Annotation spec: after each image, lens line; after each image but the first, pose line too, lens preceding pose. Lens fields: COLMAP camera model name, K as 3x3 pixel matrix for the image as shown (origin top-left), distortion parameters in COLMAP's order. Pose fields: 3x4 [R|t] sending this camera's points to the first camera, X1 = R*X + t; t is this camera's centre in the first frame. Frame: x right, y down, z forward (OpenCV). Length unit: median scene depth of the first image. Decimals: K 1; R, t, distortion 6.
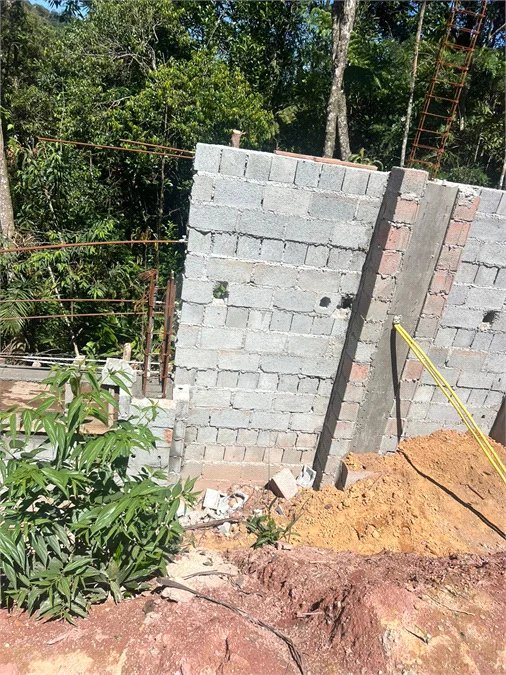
lens RADIAL K [[506.7, 0, 253.2], [0, 506.7, 335.1], [0, 0, 1]] dist [0.041181, -0.055400]
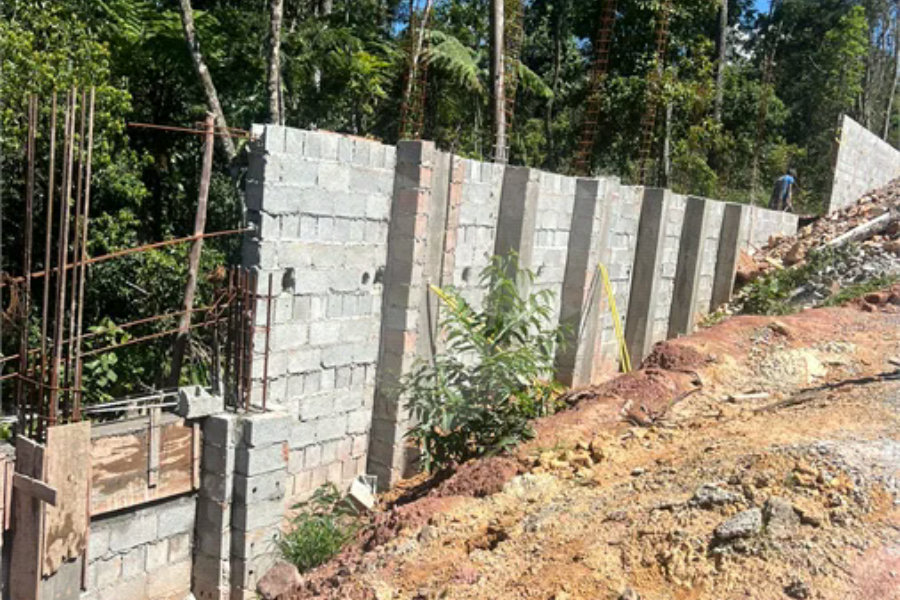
lens RADIAL K [[902.2, 0, 452.6], [0, 902.2, 304.1], [0, 0, 1]] dist [0.032696, 0.000000]
pose [[0.680501, -0.174235, 0.711731, -1.008749], [0.297992, 0.953174, -0.051575, 0.123789], [-0.669417, 0.247187, 0.700556, -0.306899]]
